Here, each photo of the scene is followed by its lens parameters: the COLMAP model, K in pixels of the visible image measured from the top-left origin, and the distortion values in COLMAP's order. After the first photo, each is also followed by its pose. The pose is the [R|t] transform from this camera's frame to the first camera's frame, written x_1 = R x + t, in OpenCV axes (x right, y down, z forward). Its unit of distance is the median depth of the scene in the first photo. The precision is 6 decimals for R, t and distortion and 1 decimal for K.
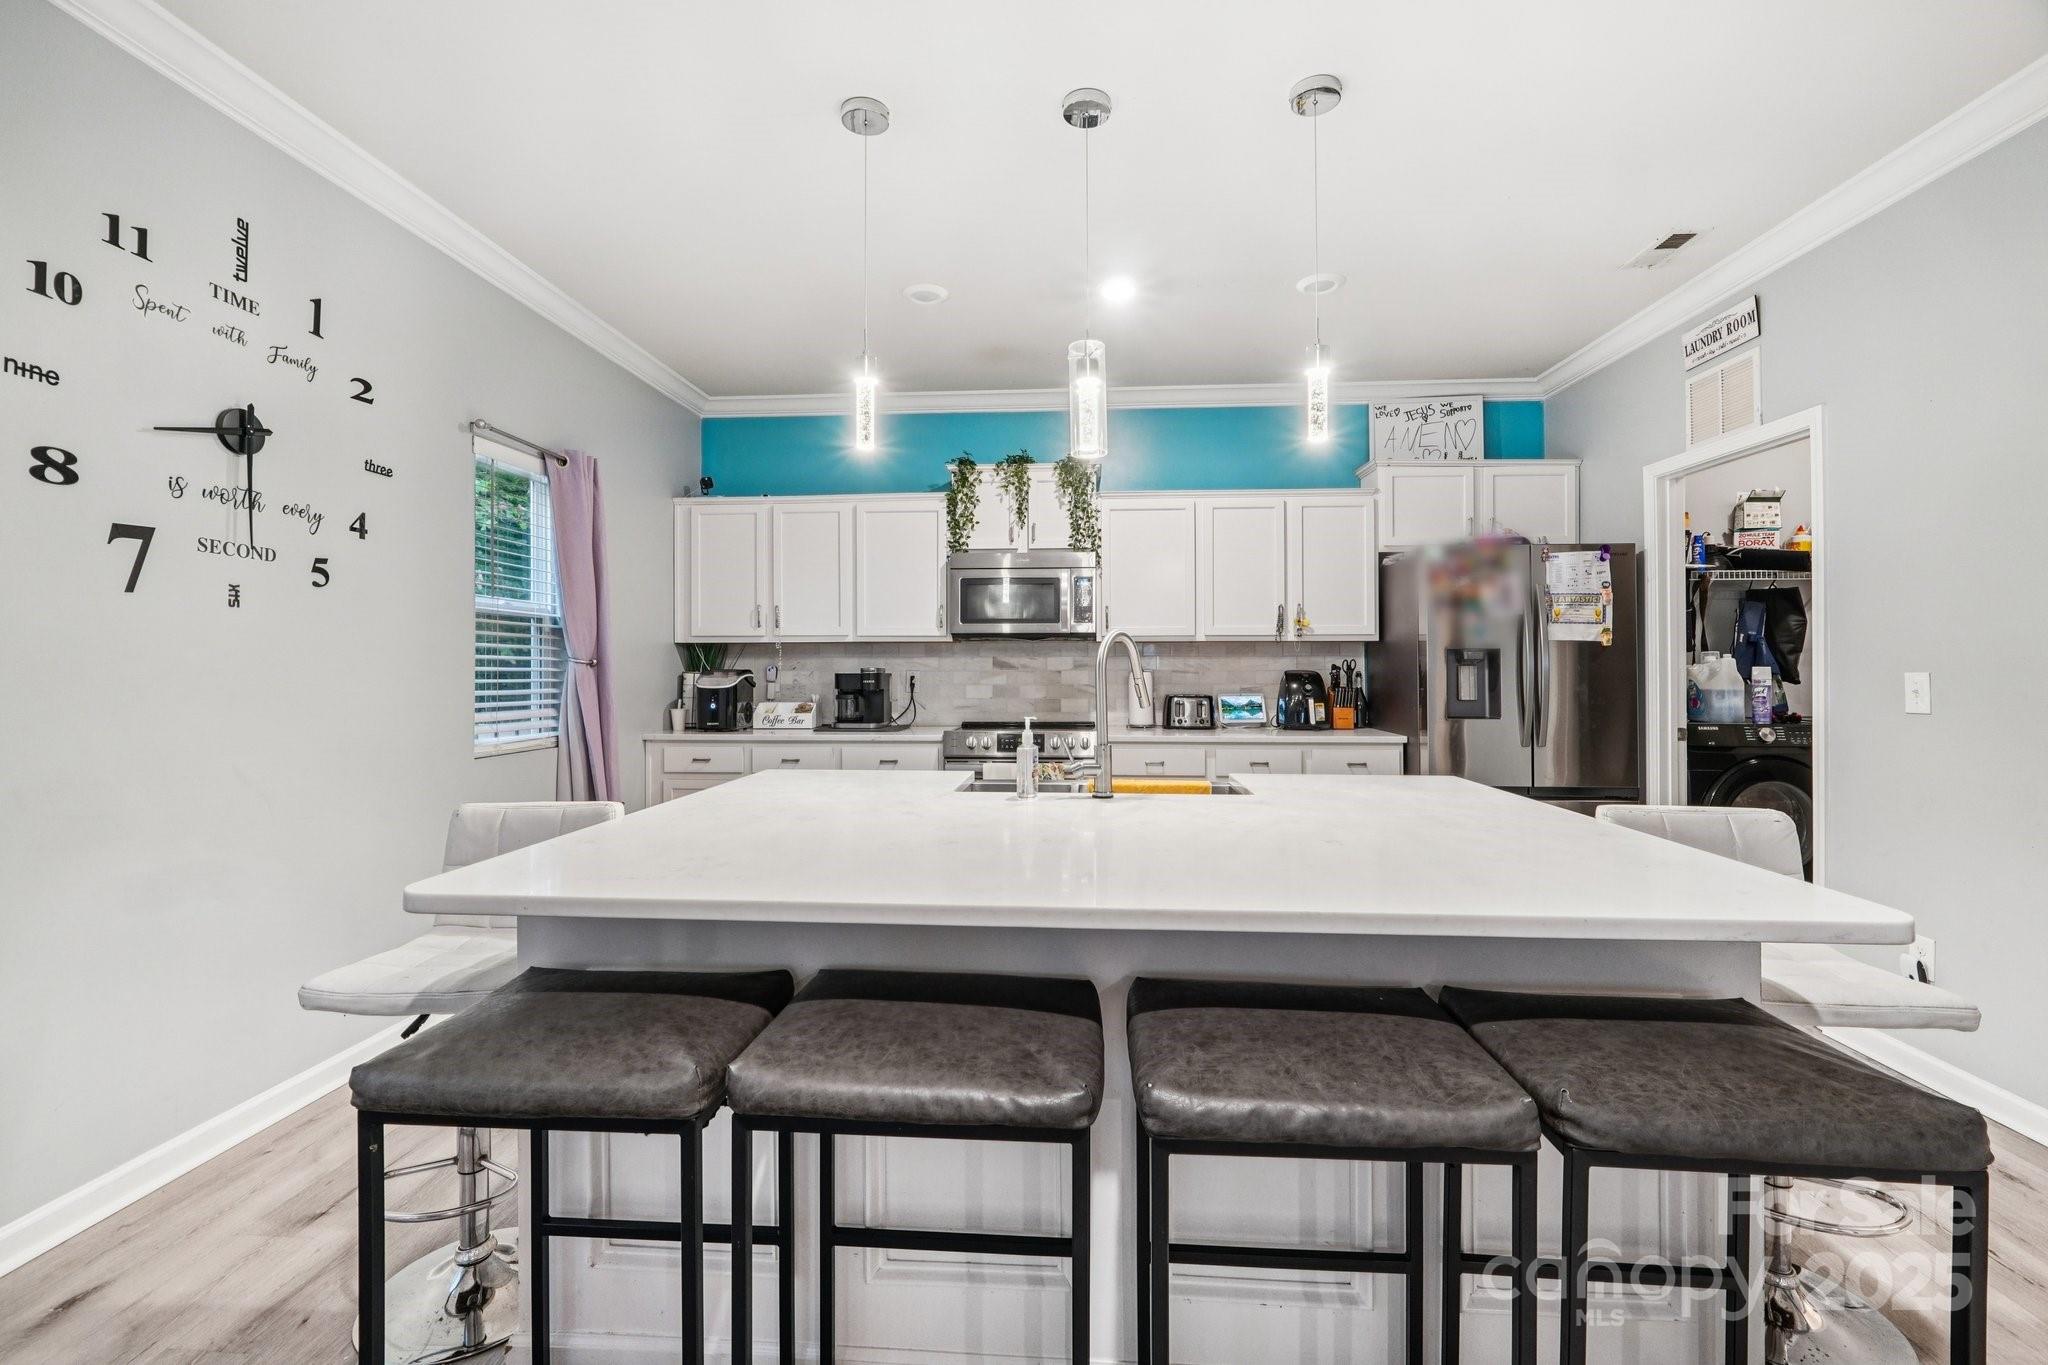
lens RADIAL K [[873.9, 0, 1024.1], [0, 873.9, 650.5], [0, 0, 1]] dist [0.002447, 0.000148]
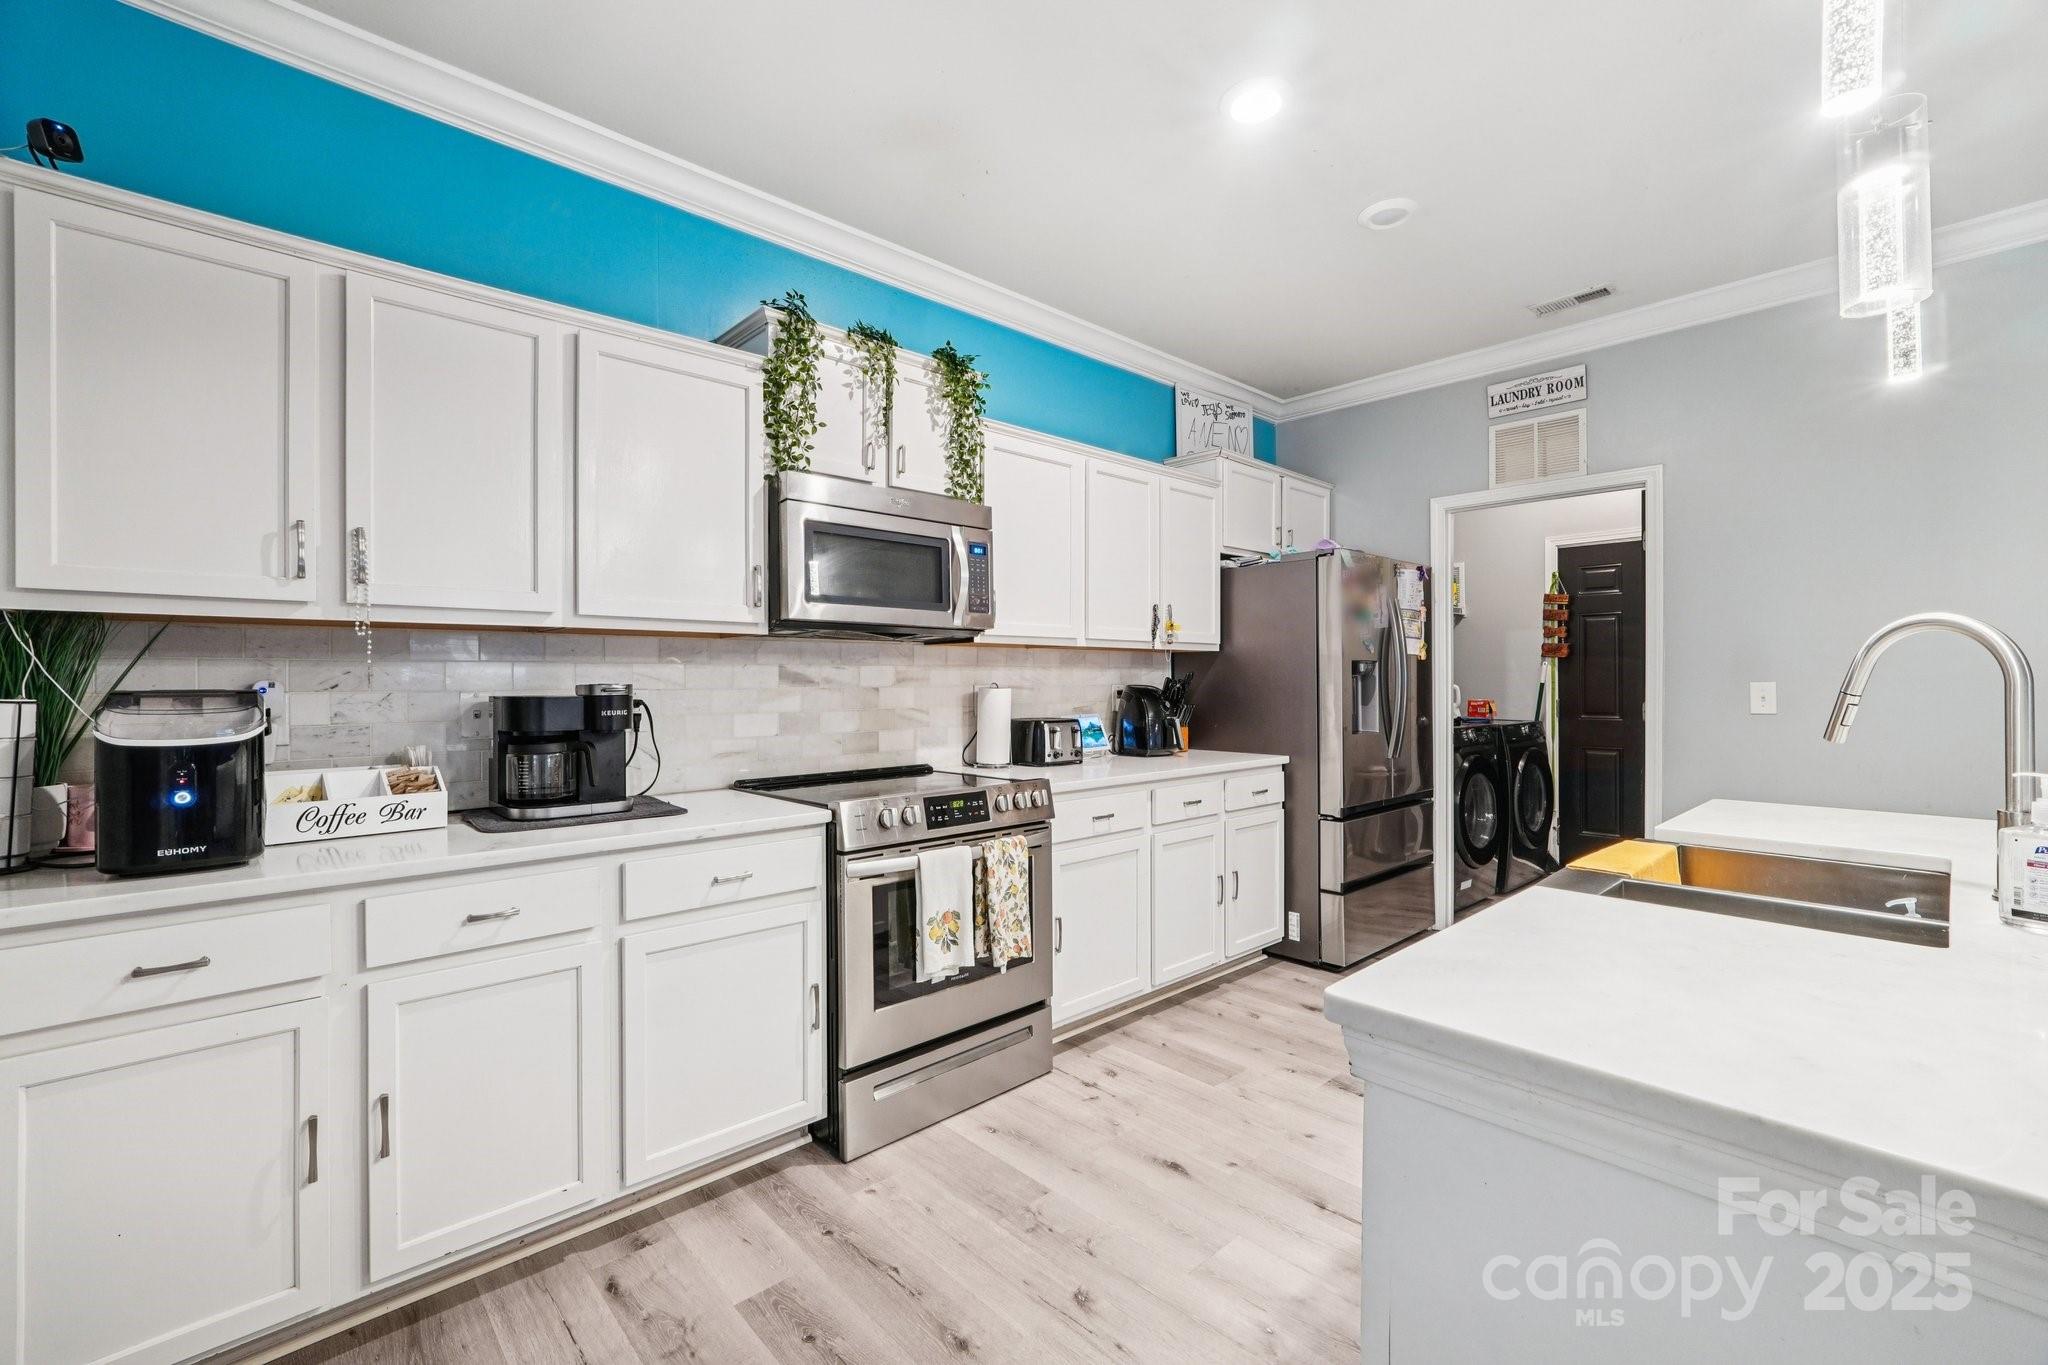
lens RADIAL K [[873.9, 0, 1058.3], [0, 873.9, 680.8], [0, 0, 1]] dist [0.002447, 0.000148]
pose [[0.678981, -0.002383, 0.734152, -0.363555], [-0.009261, 0.999887, 0.011810, 0.010095], [-0.734097, -0.014818, 0.678883, 0.502958]]
